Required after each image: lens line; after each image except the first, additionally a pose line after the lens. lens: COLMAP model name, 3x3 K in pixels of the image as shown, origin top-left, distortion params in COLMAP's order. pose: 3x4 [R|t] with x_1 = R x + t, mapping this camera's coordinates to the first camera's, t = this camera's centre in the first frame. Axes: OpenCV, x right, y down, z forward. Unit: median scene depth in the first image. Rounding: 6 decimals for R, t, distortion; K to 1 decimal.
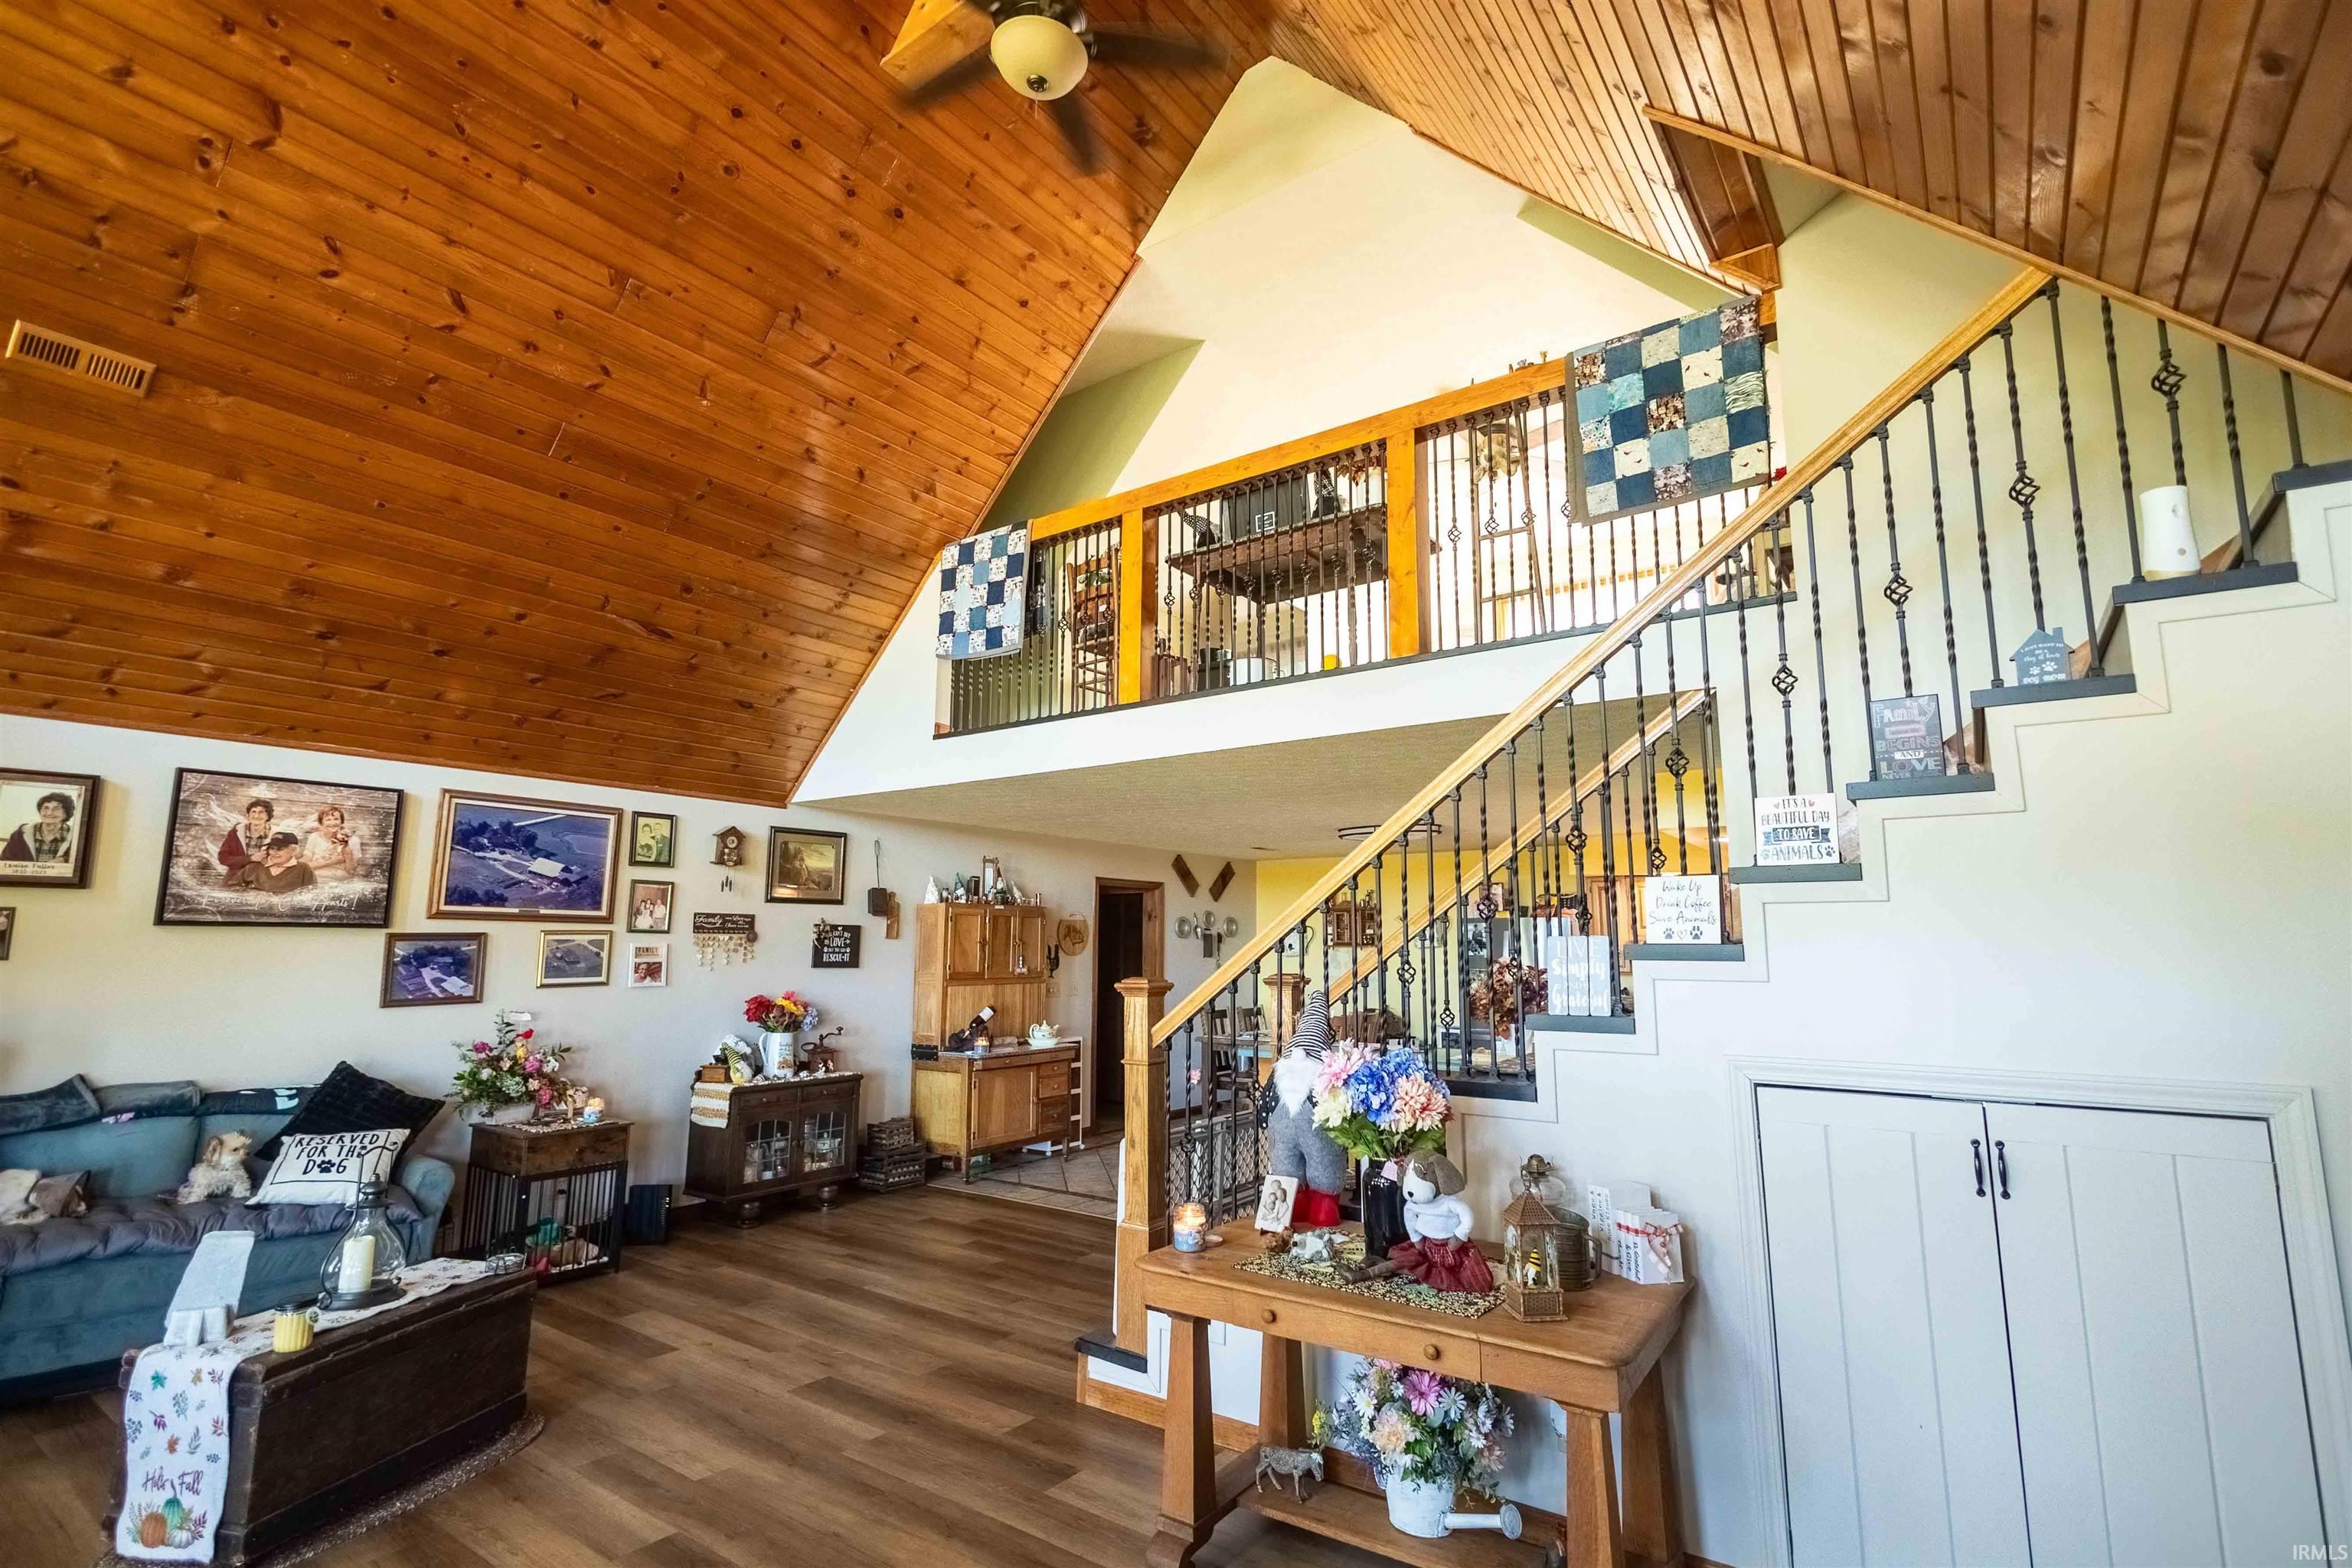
lens RADIAL K [[1089.7, 0, 1196.5], [0, 1089.7, 787.0], [0, 0, 1]] dist [0.003401, -0.000926]
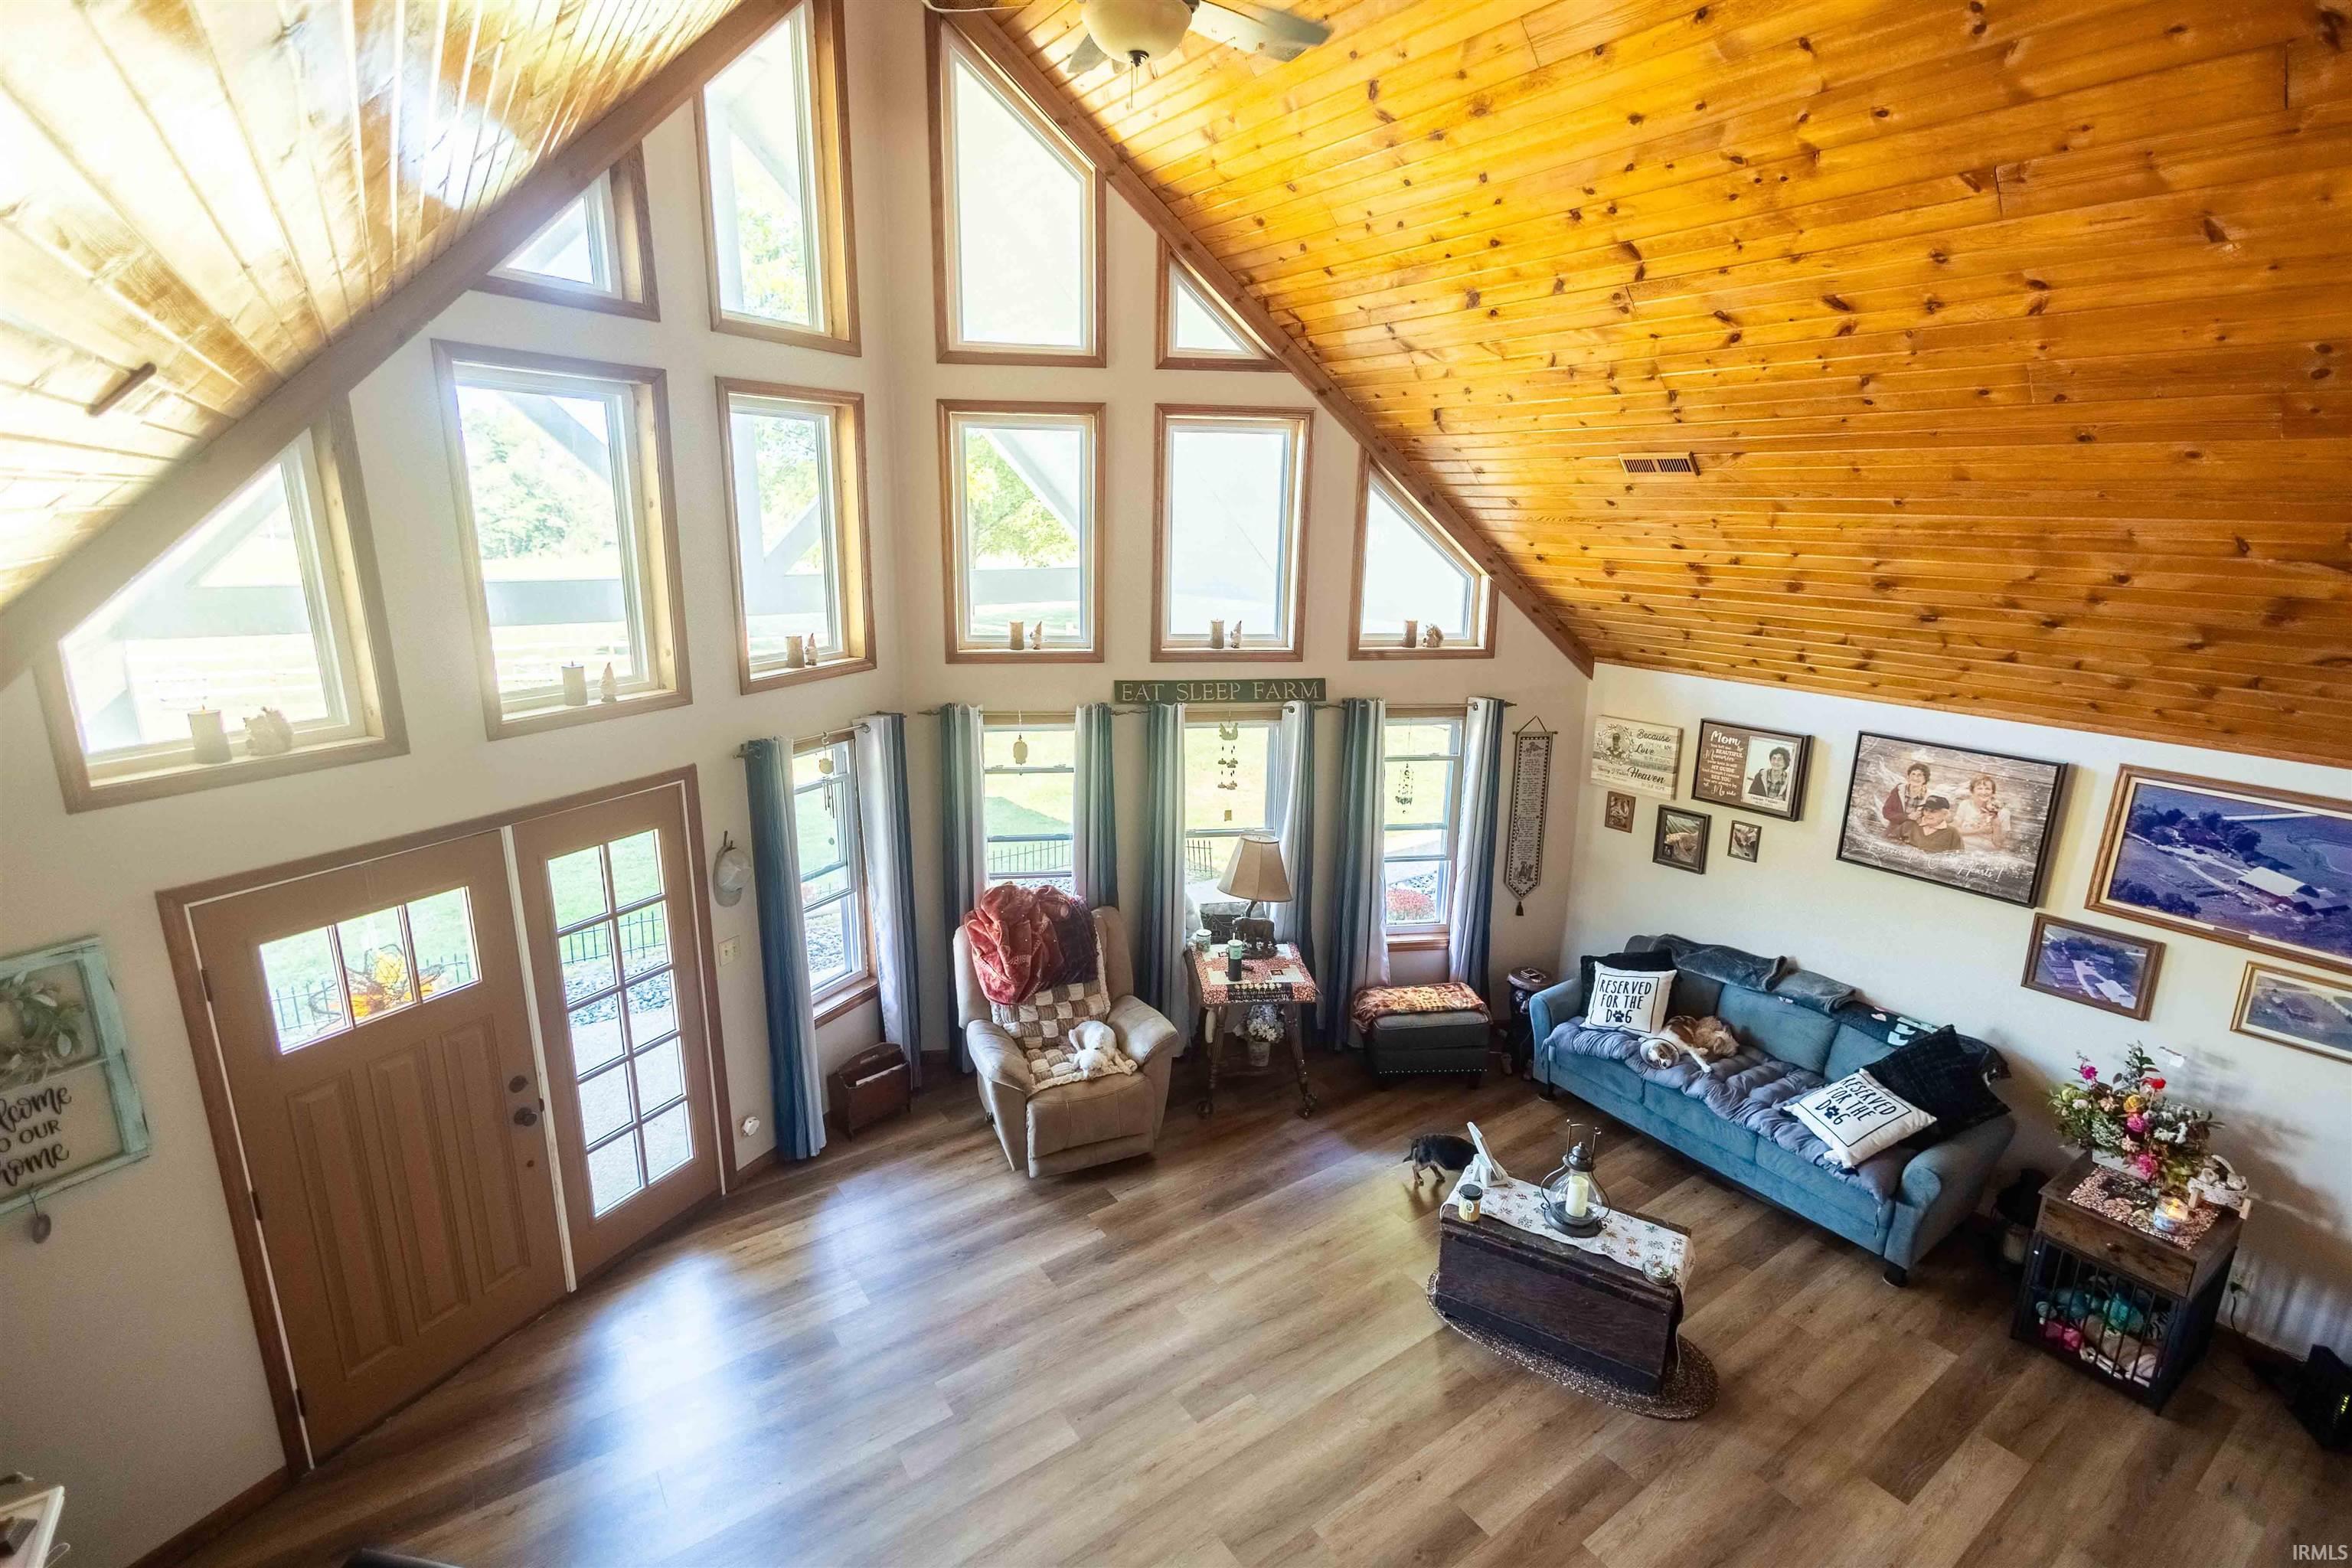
lens RADIAL K [[1089.7, 0, 1194.0], [0, 1089.7, 775.4], [0, 0, 1]] dist [0.003401, -0.000926]
pose [[-0.317545, 0.221427, -0.922028, 0.335011], [0.110716, 0.974361, 0.195864, -0.252492], [0.941758, -0.039887, -0.333919, 0.659317]]
